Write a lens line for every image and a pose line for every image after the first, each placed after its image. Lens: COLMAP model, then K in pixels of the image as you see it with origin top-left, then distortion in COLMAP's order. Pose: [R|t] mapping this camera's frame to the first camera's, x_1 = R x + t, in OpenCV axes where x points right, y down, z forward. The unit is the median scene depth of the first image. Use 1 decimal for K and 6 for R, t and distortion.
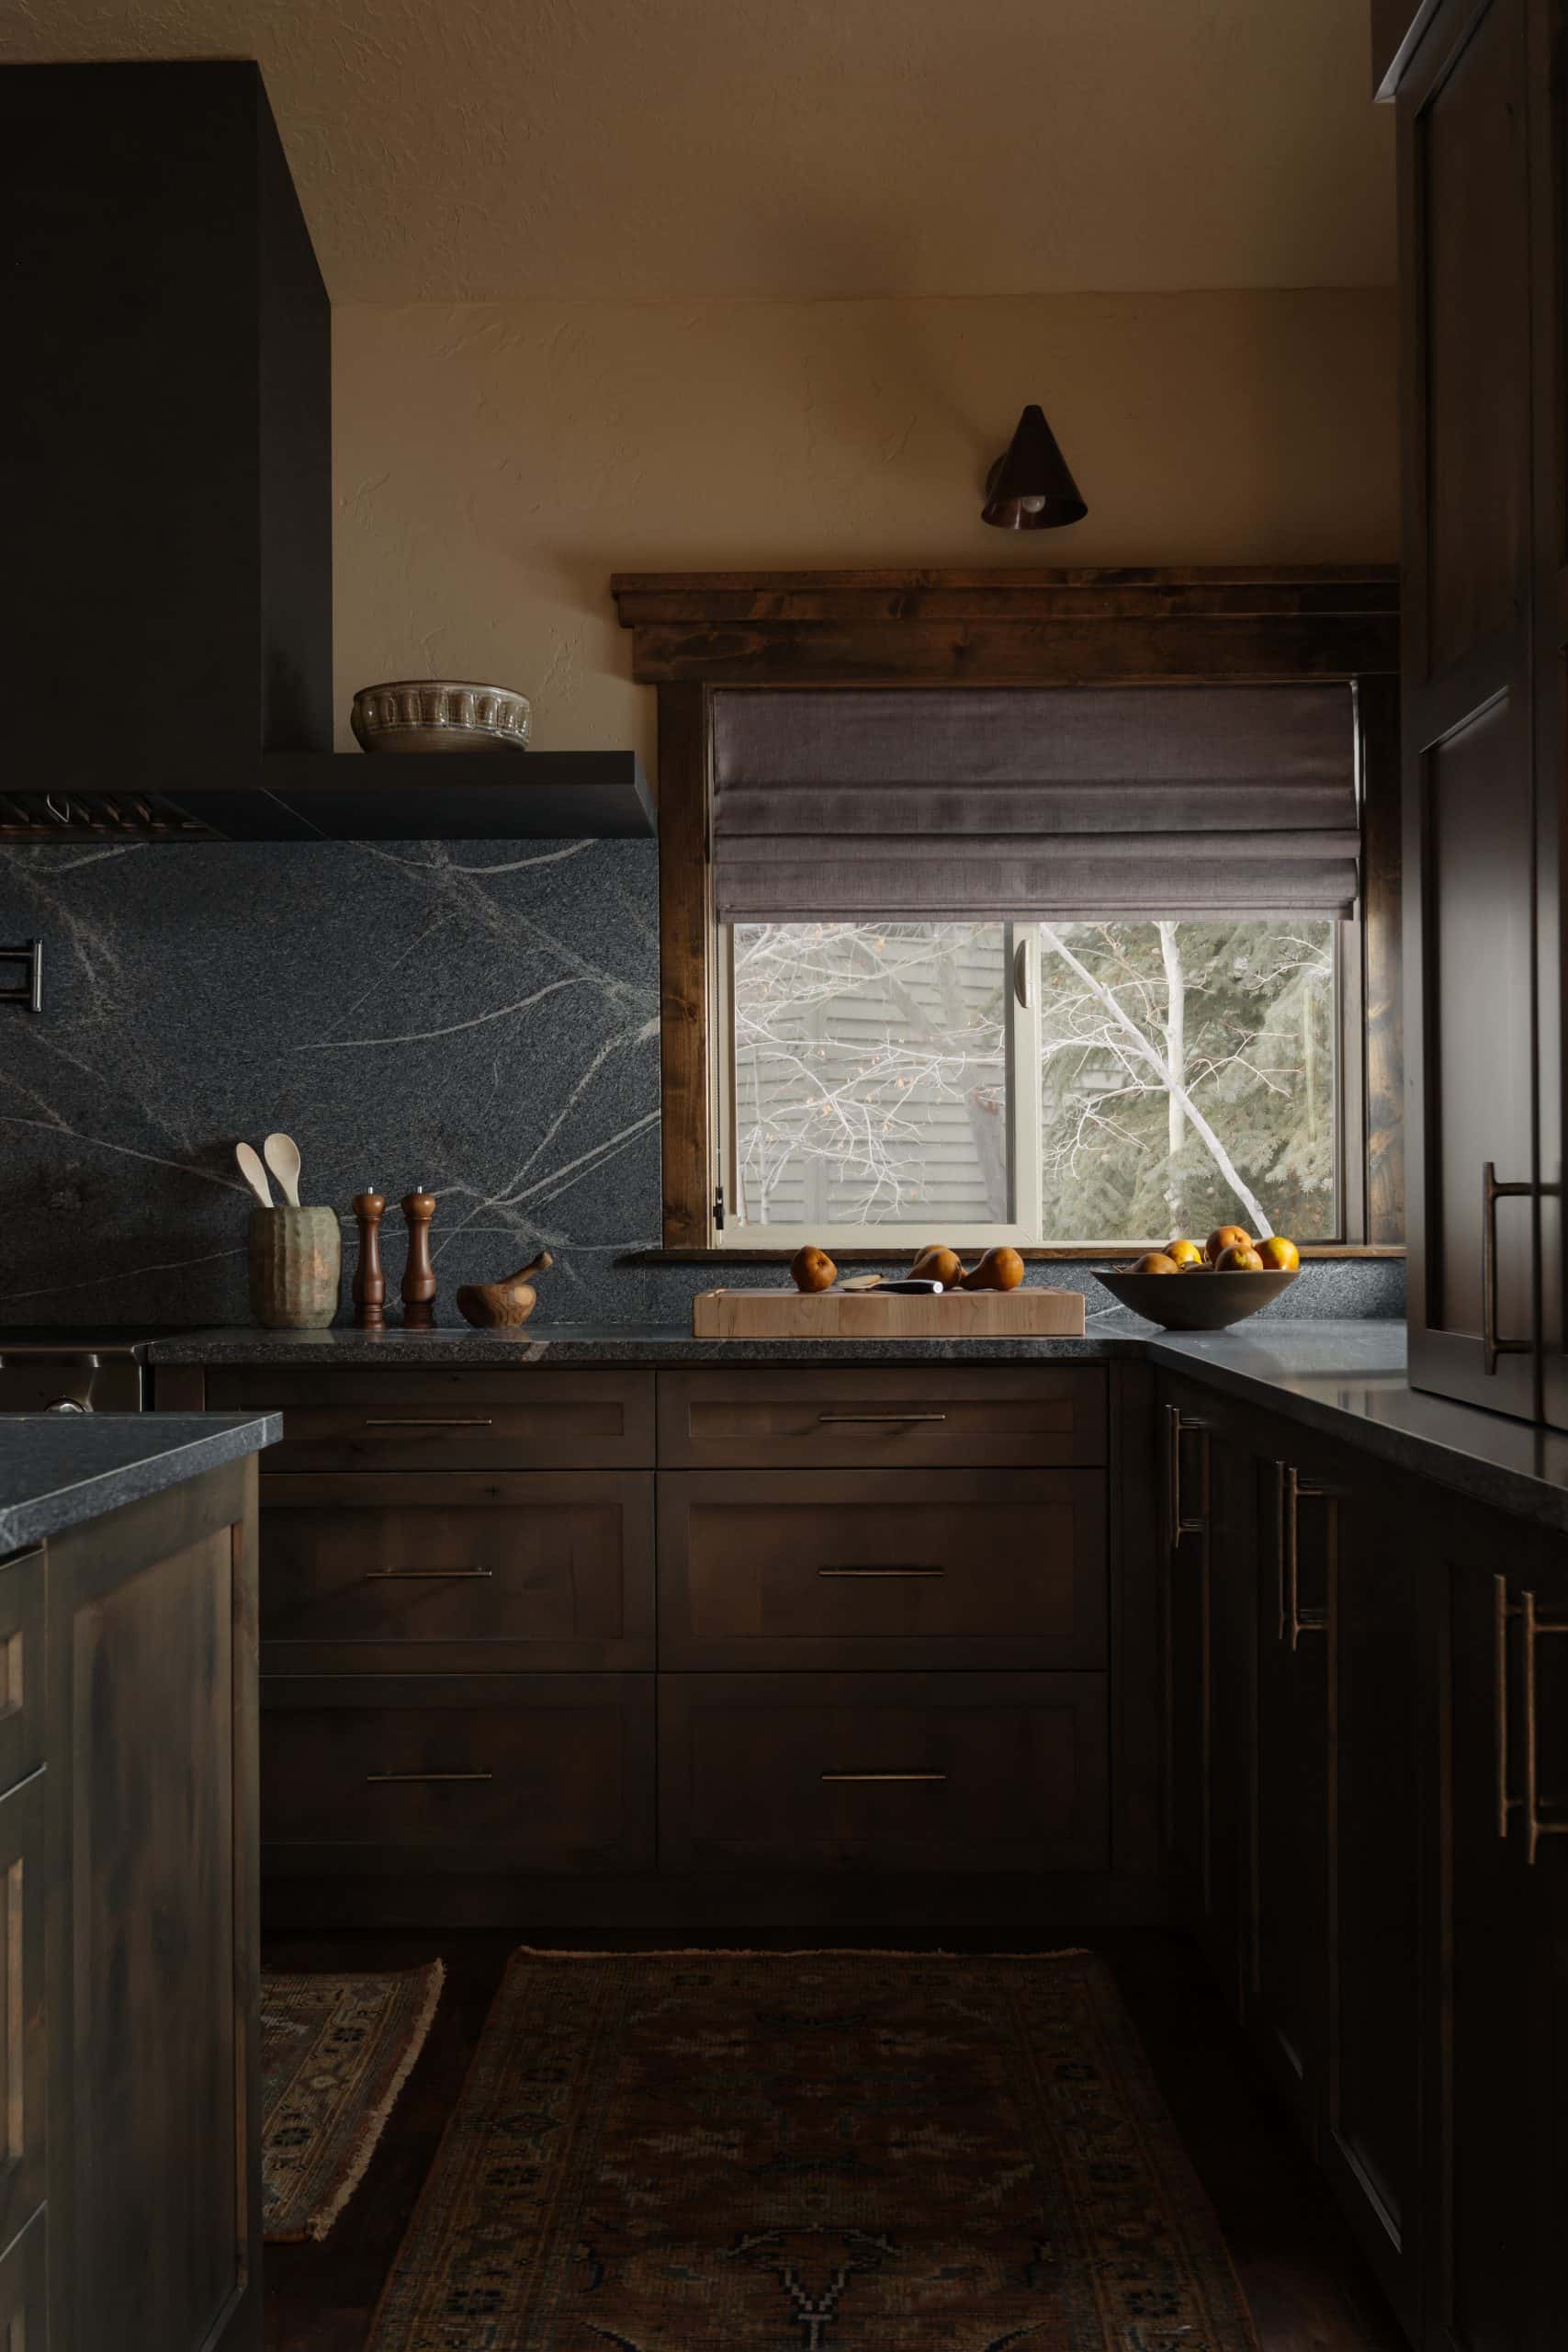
lens RADIAL K [[2309.8, 0, 772.6], [0, 2309.8, 1215.0], [0, 0, 1]] dist [-0.002350, 0.000000]
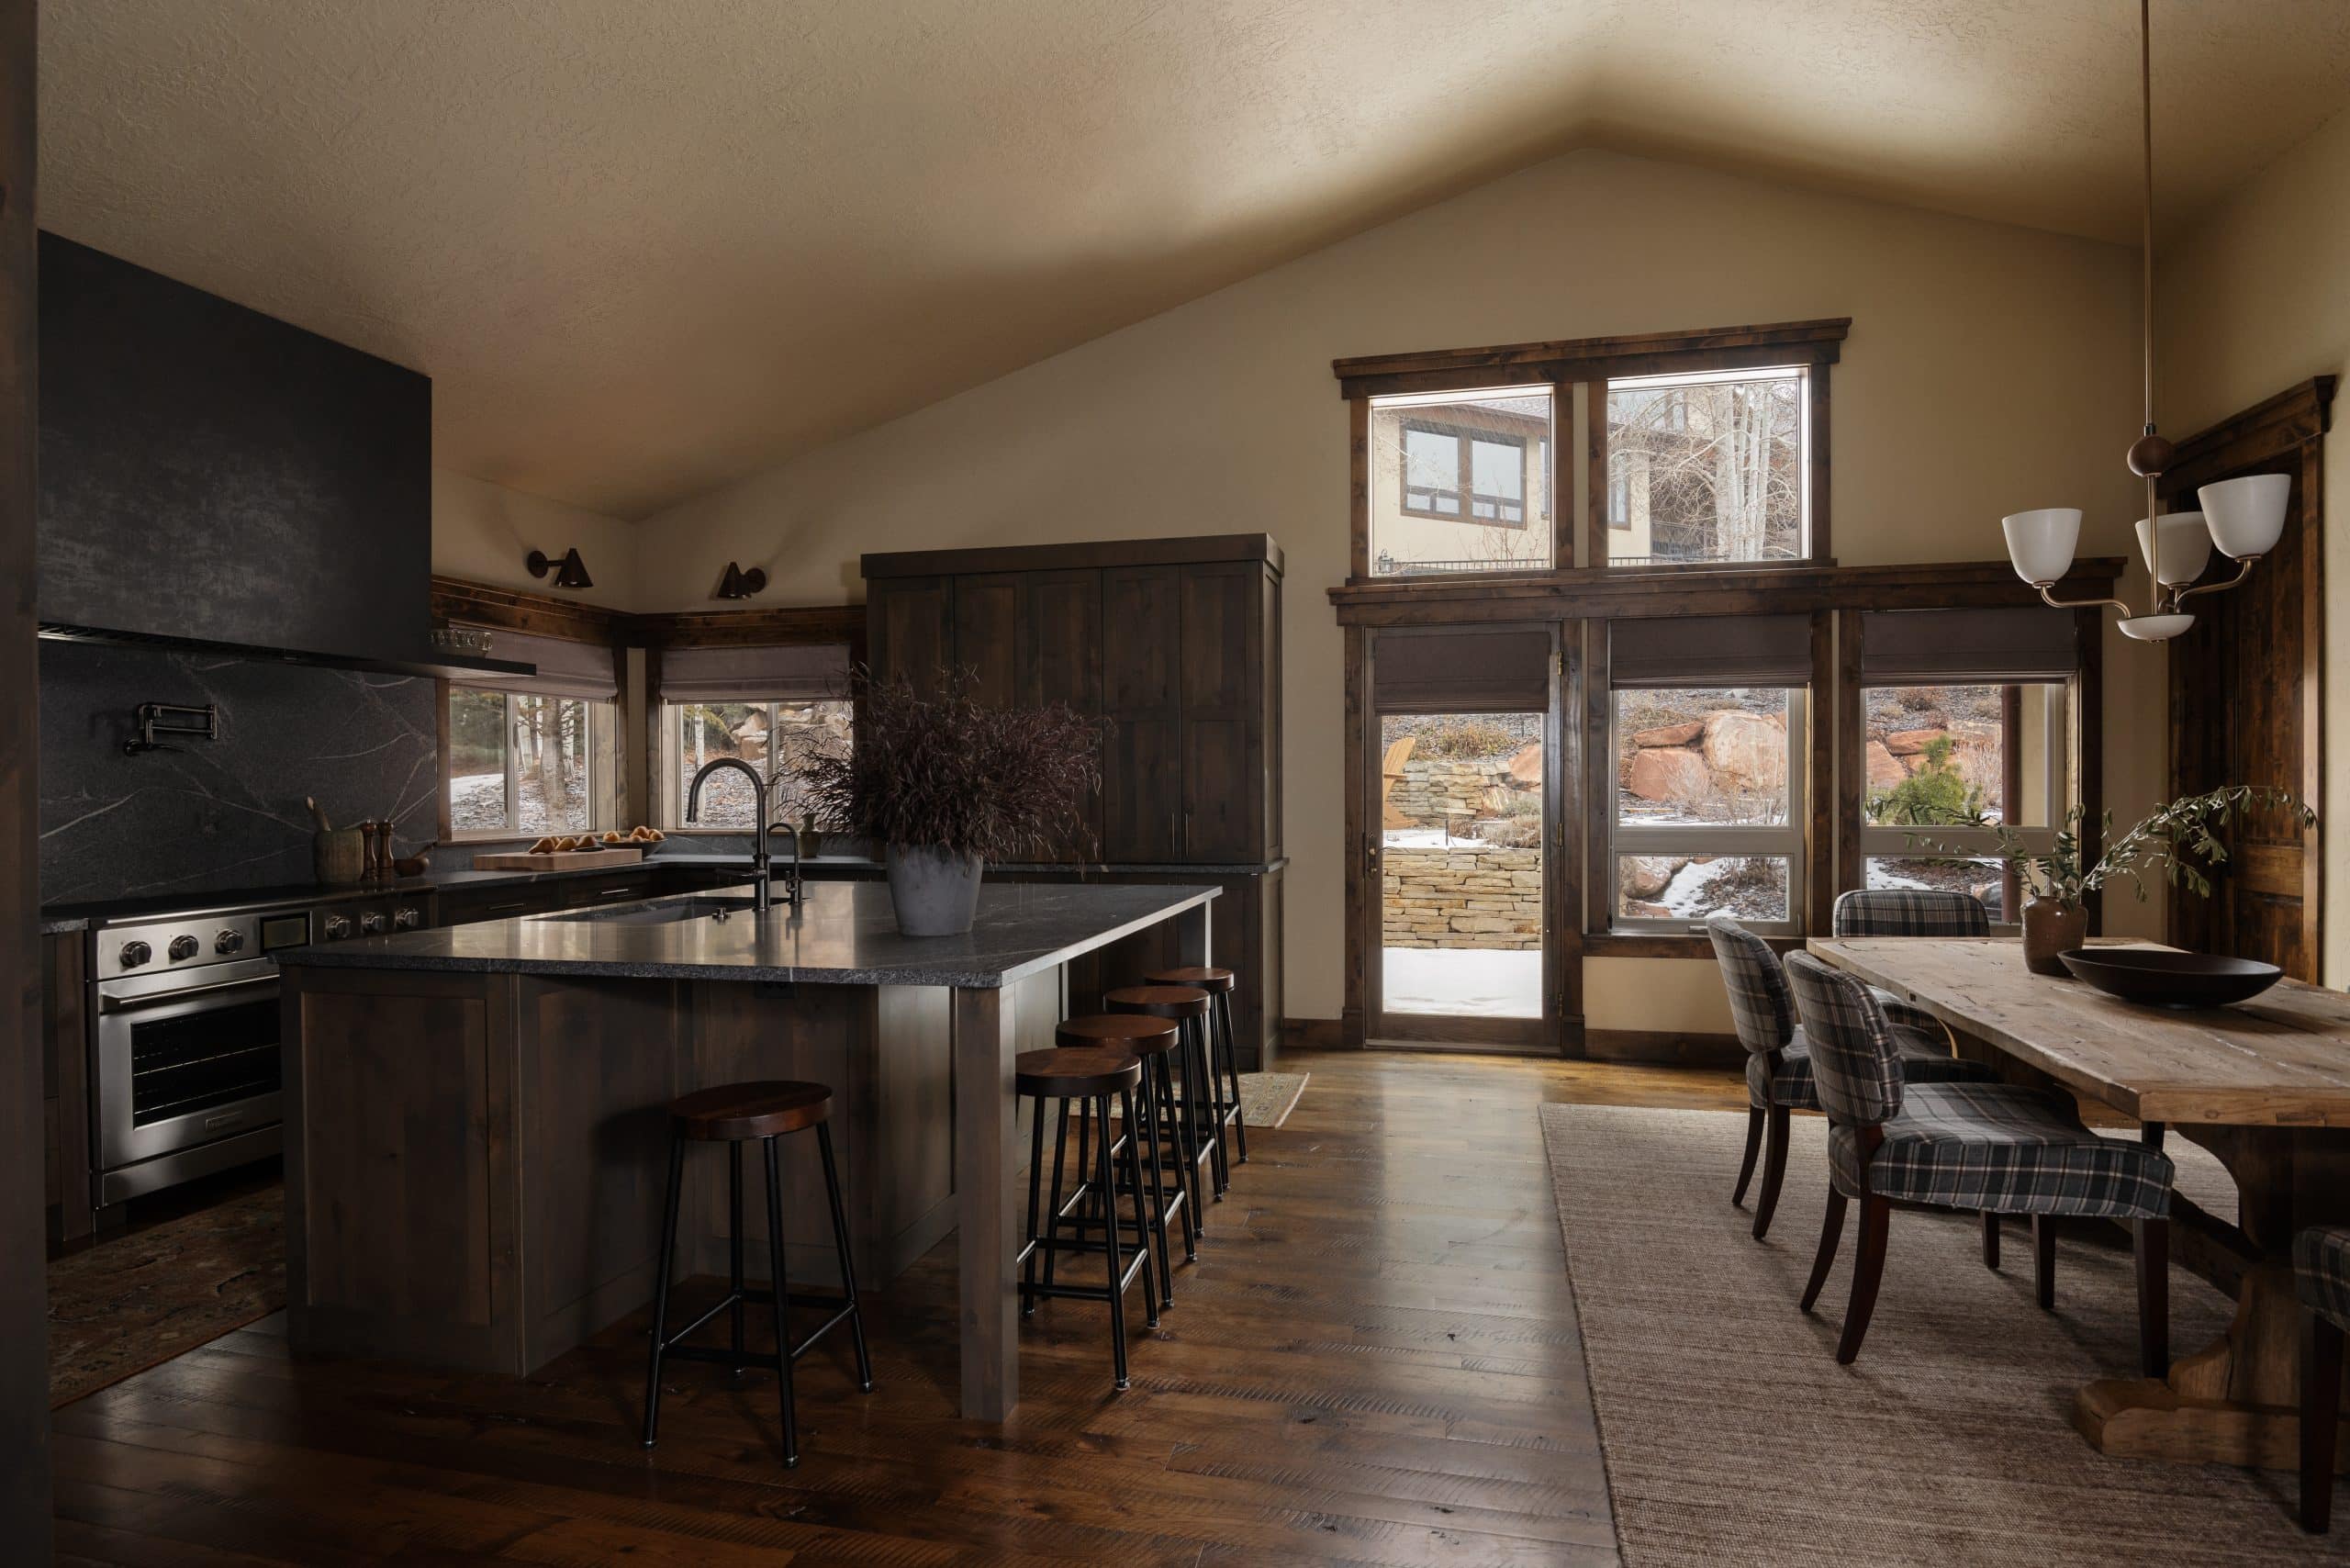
lens RADIAL K [[1413.5, 0, 1168.9], [0, 1413.5, 788.5], [0, 0, 1]] dist [-0.012099, 0.001043]
pose [[0.221952, -0.002323, 0.975055, -1.510035], [-0.000766, 0.999996, 0.002557, -0.053305], [-0.975057, -0.001315, 0.221950, -0.130132]]
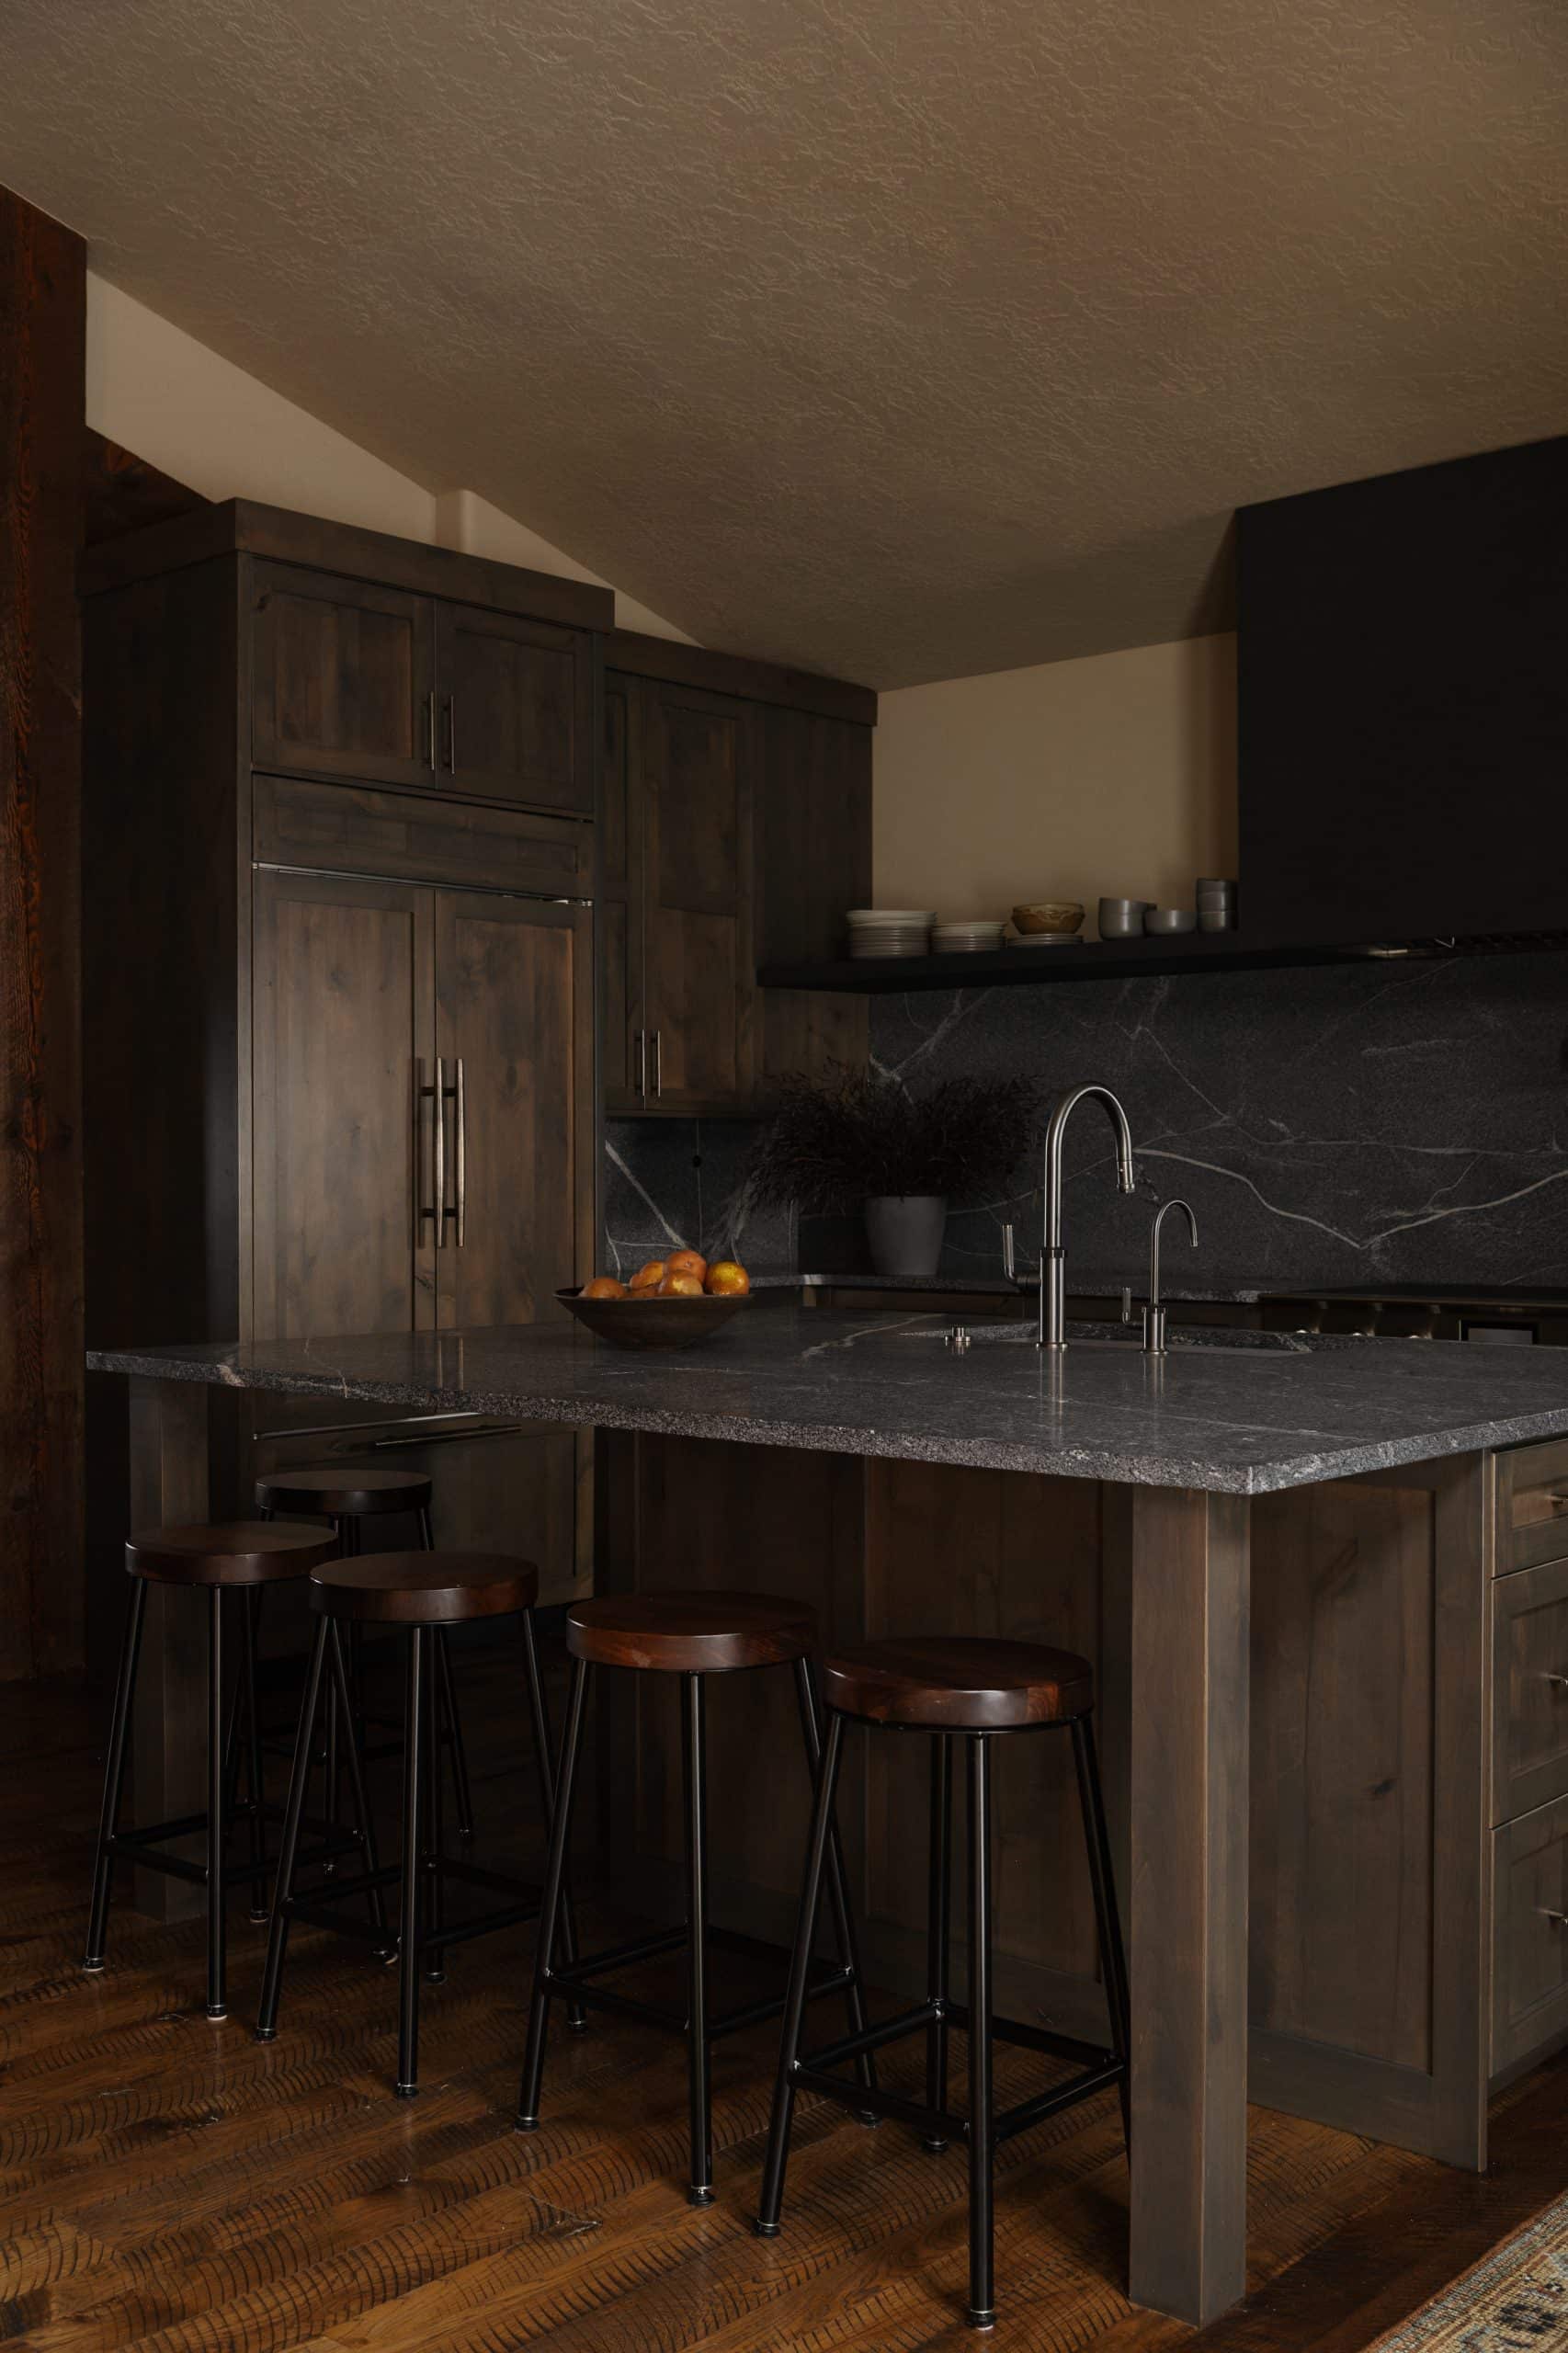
lens RADIAL K [[2228.9, 0, 792.3], [0, 2228.9, 1193.0], [0, 0, 1]] dist [-0.021781, 0.000000]
pose [[0.750338, 0.009636, -0.660984, 0.161354], [-0.001319, 0.999914, 0.013080, -0.030676], [0.661053, -0.008943, 0.750286, -0.386455]]
